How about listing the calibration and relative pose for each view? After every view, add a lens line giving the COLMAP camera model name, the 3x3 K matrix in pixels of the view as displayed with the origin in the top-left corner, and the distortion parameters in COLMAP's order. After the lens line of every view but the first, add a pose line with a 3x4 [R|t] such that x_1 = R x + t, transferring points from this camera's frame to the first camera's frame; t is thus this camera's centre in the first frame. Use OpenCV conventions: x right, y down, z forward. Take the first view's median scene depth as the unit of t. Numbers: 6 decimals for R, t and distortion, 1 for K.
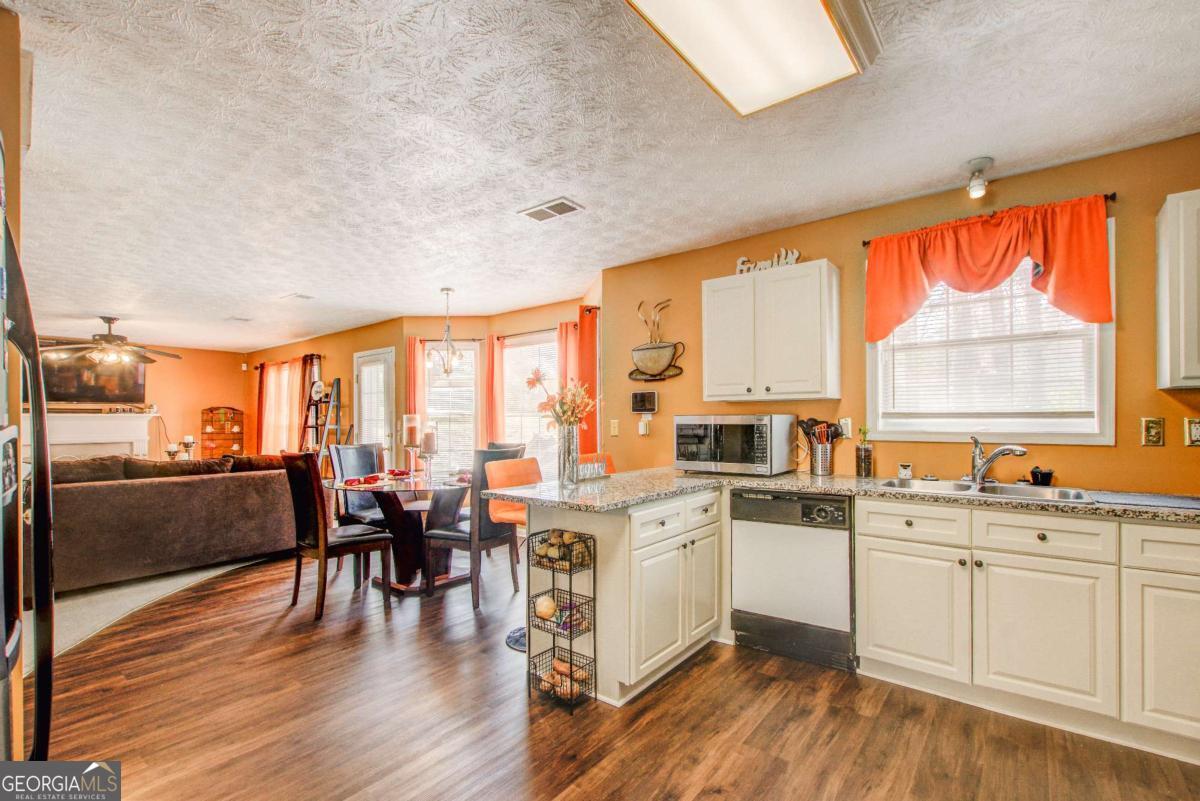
lens RADIAL K [[541.4, 0, 598.7], [0, 541.4, 420.0], [0, 0, 1]] dist [0.013404, 0.000080]
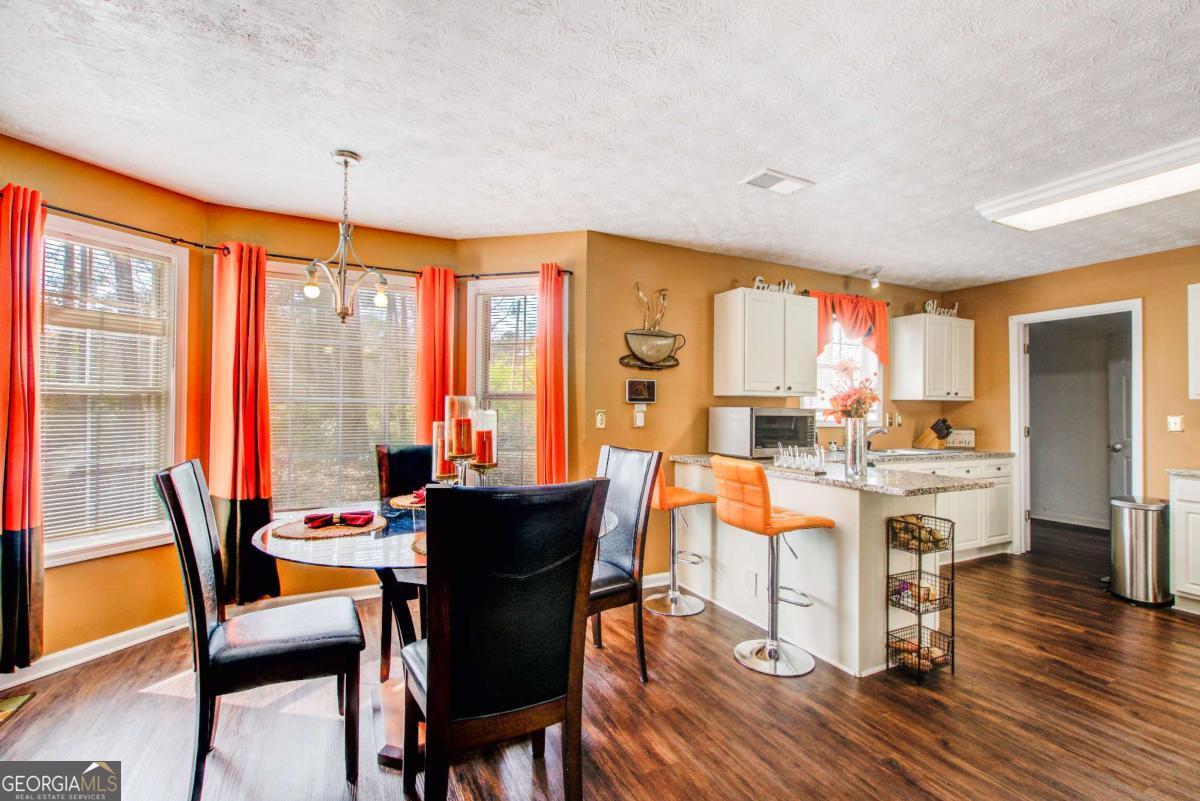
lens RADIAL K [[540.1, 0, 600.0], [0, 540.1, 400.5], [0, 0, 1]] dist [0.000019, 0.000262]
pose [[0.408881, 0.026810, 0.912194, -0.826775], [-0.012354, 0.999639, -0.023842, 0.006350], [-0.912504, -0.001520, 0.409065, 0.717652]]
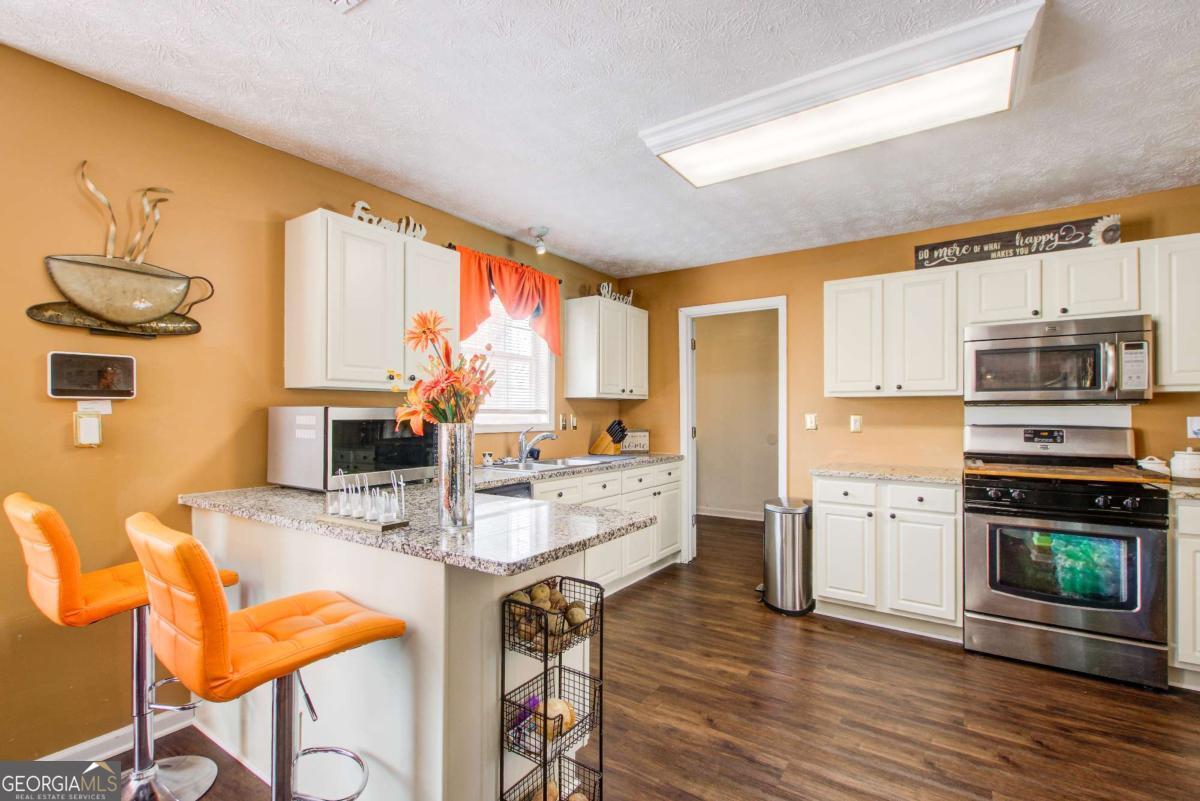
lens RADIAL K [[540.7, 0, 614.7], [0, 540.7, 407.6], [0, 0, 1]] dist [0.000838, 0.000291]
pose [[-0.102951, 0.018117, 0.994521, -0.451955], [0.001299, 0.999836, -0.018080, 0.004069], [-0.994686, -0.000569, -0.102958, 0.624523]]
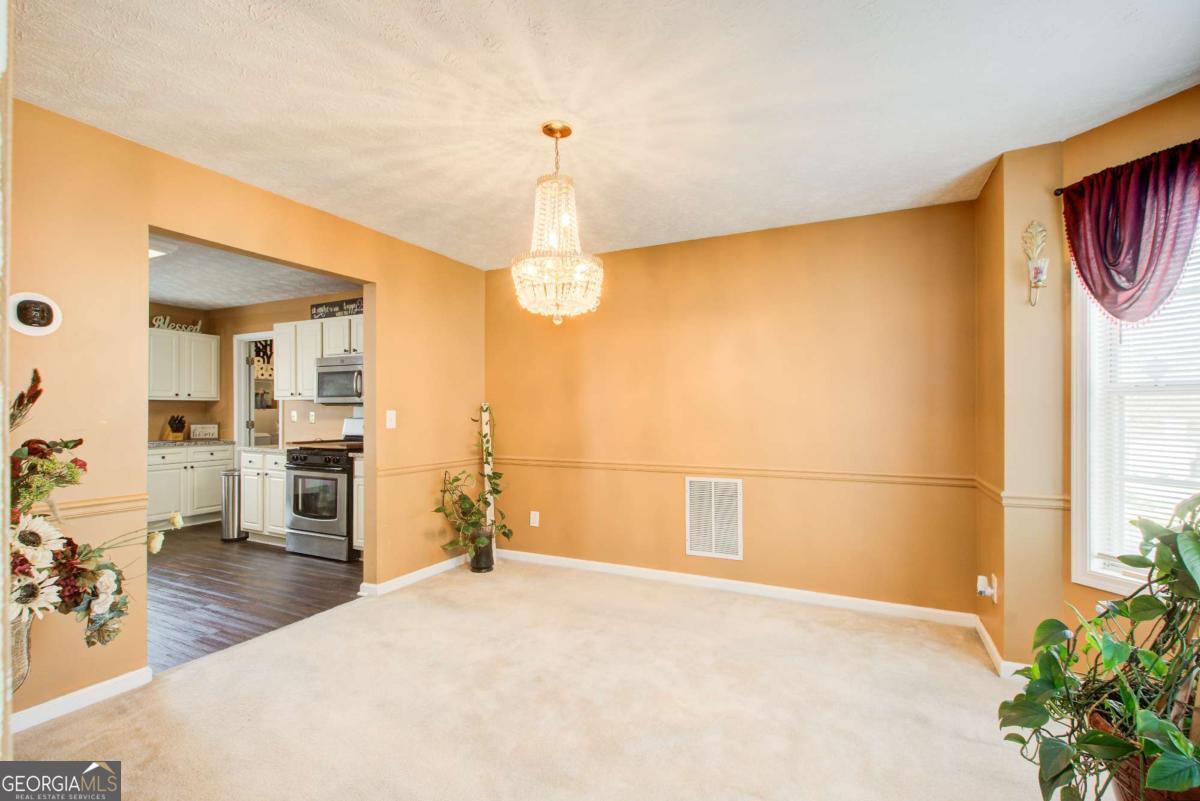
lens RADIAL K [[531.6, 0, 602.9], [0, 531.6, 409.2], [0, 0, 1]] dist [0.001169, 0.000029]
pose [[-0.235048, 0.013871, 0.971885, -1.094885], [-0.000676, 0.999896, -0.014434, 0.012358], [-0.971983, -0.004050, -0.235014, -0.310796]]
